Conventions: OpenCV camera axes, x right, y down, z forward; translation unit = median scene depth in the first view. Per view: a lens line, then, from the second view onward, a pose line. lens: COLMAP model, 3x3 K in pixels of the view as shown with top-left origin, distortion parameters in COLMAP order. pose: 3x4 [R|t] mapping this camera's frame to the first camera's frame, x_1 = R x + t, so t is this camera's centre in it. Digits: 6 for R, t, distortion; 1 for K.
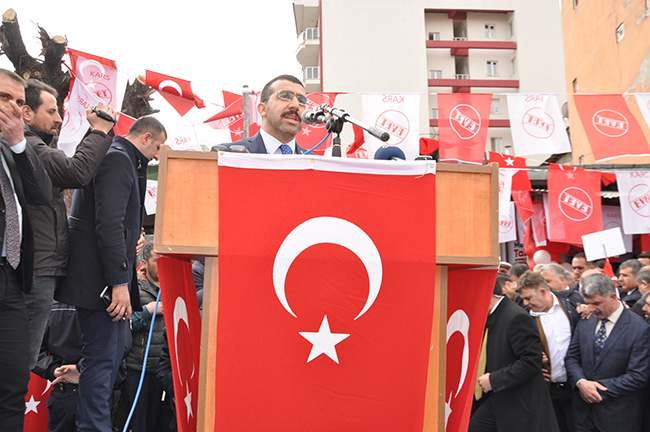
lens RADIAL K [[562.2, 0, 325.0], [0, 562.2, 216.0], [0, 0, 1]] dist [-0.091486, 0.088596]
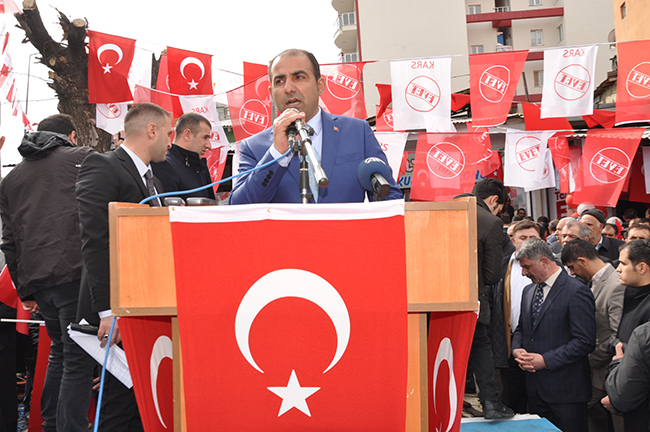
lens RADIAL K [[532.7, 0, 327.7], [0, 532.7, 215.8], [0, 0, 1]] dist [-0.003954, -0.000266]
pose [[0.994121, -0.051146, -0.095433, 0.043872], [0.061784, 0.991779, 0.112063, -0.050233], [0.088917, -0.117300, 0.989108, 0.036102]]
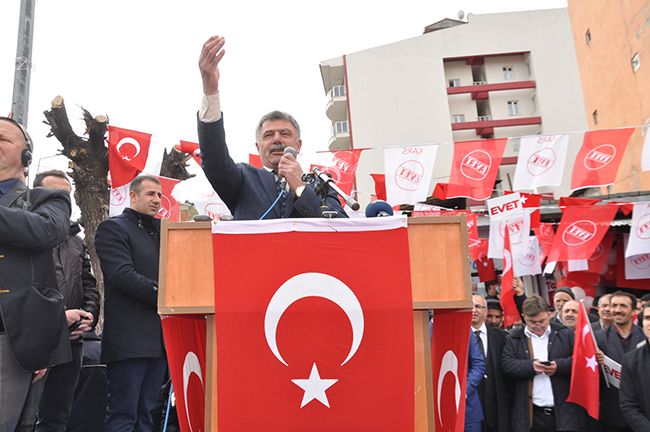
lens RADIAL K [[532.9, 0, 325.0], [0, 532.9, 216.0], [0, 0, 1]] dist [-0.003158, 0.001928]
pose [[0.994738, -0.070120, -0.074689, 0.032641], [0.063692, 0.994323, -0.085231, -0.005041], [0.080242, 0.080025, 0.993558, -0.015575]]
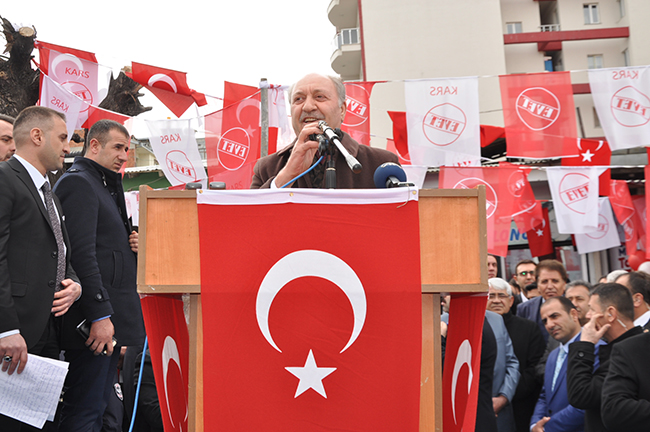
lens RADIAL K [[752.1, 0, 325.0], [0, 752.1, 216.0], [0, 0, 1]] dist [-0.015939, 0.034367]
pose [[0.995896, -0.047078, -0.077298, 0.038205], [0.046568, 0.998880, -0.008385, -0.012570], [0.077607, 0.004751, 0.996973, -0.088547]]
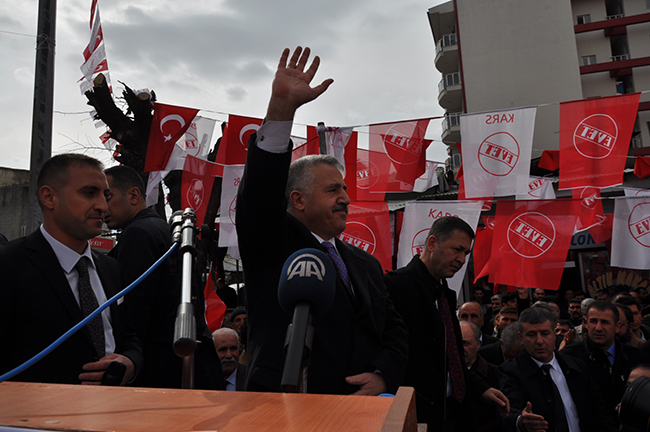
lens RADIAL K [[511.4, 0, 335.6], [0, 511.4, 212.7], [0, 0, 1]] dist [-0.003400, -0.006588]
pose [[0.950922, -0.075948, -0.299967, 0.112796], [0.074846, 0.997080, -0.015180, -0.067040], [0.300244, -0.008016, 0.953829, 0.212996]]
